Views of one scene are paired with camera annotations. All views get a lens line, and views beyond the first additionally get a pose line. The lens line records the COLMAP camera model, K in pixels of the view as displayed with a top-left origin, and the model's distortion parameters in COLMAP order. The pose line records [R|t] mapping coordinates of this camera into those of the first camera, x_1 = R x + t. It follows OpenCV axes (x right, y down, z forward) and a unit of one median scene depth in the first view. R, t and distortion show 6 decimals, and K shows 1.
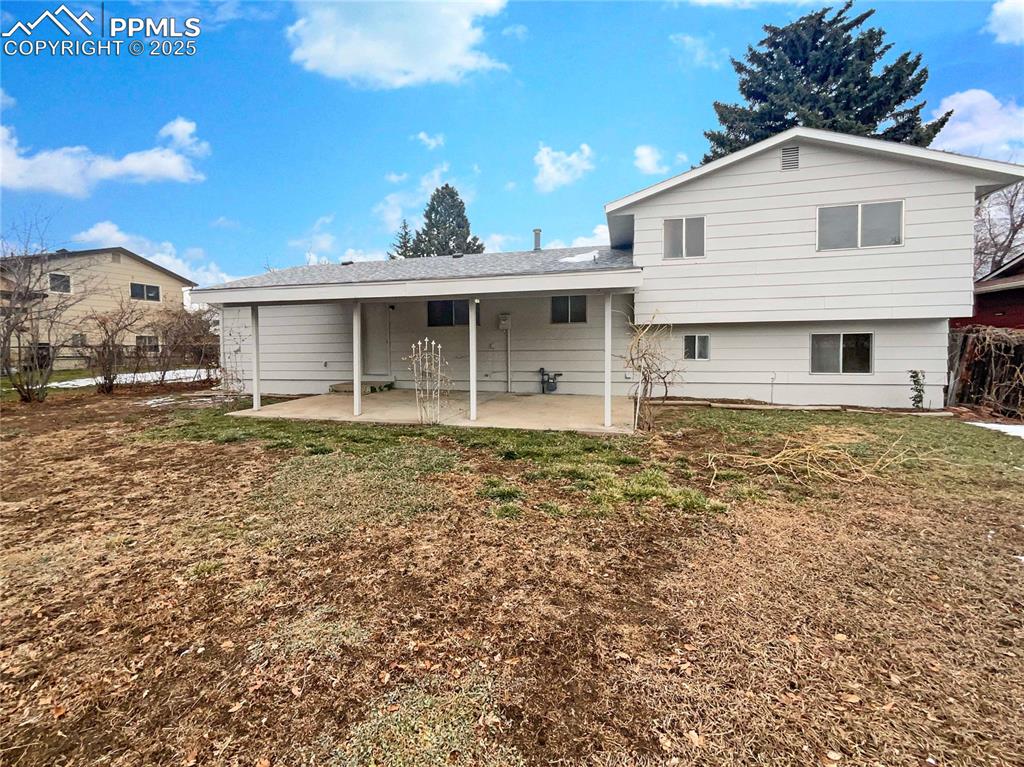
lens RADIAL K [[462.1, 0, 512.0], [0, 462.1, 383.5], [0, 0, 1]] dist [0.030618, -0.000207]
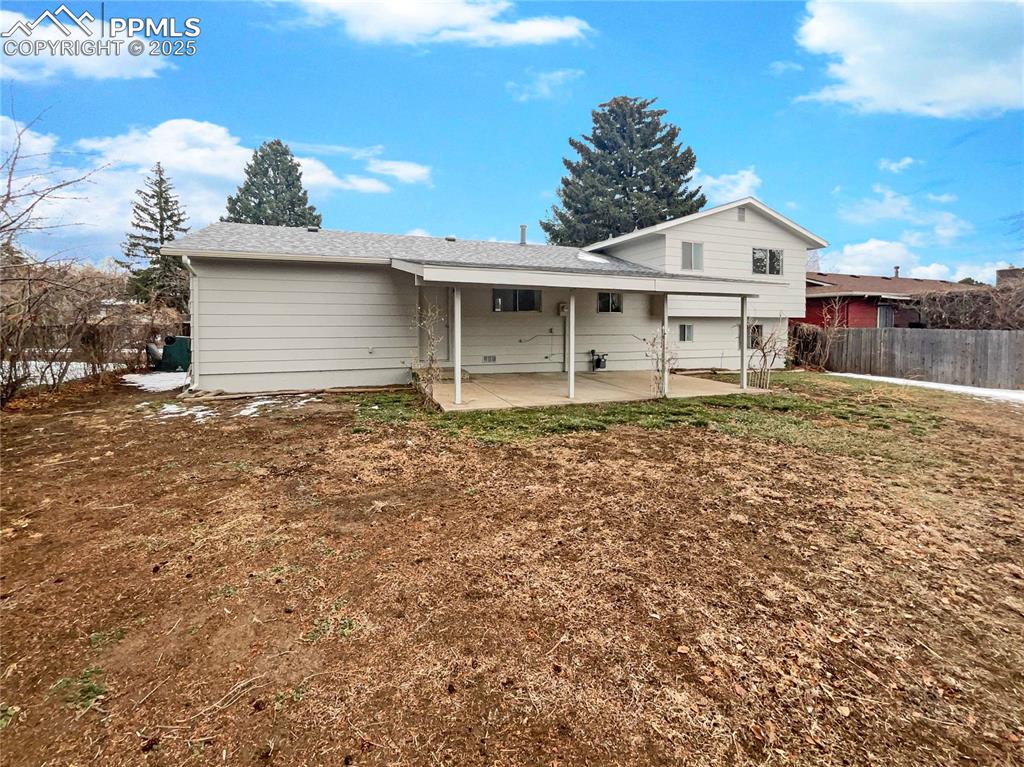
lens RADIAL K [[472.3, 0, 511.6], [0, 472.3, 346.9], [0, 0, 1]] dist [0.002213, 0.000647]
pose [[0.819545, -0.013409, 0.572858, -0.805225], [0.036479, 0.998919, -0.028805, -0.013932], [-0.571853, 0.044504, 0.819148, 0.132676]]
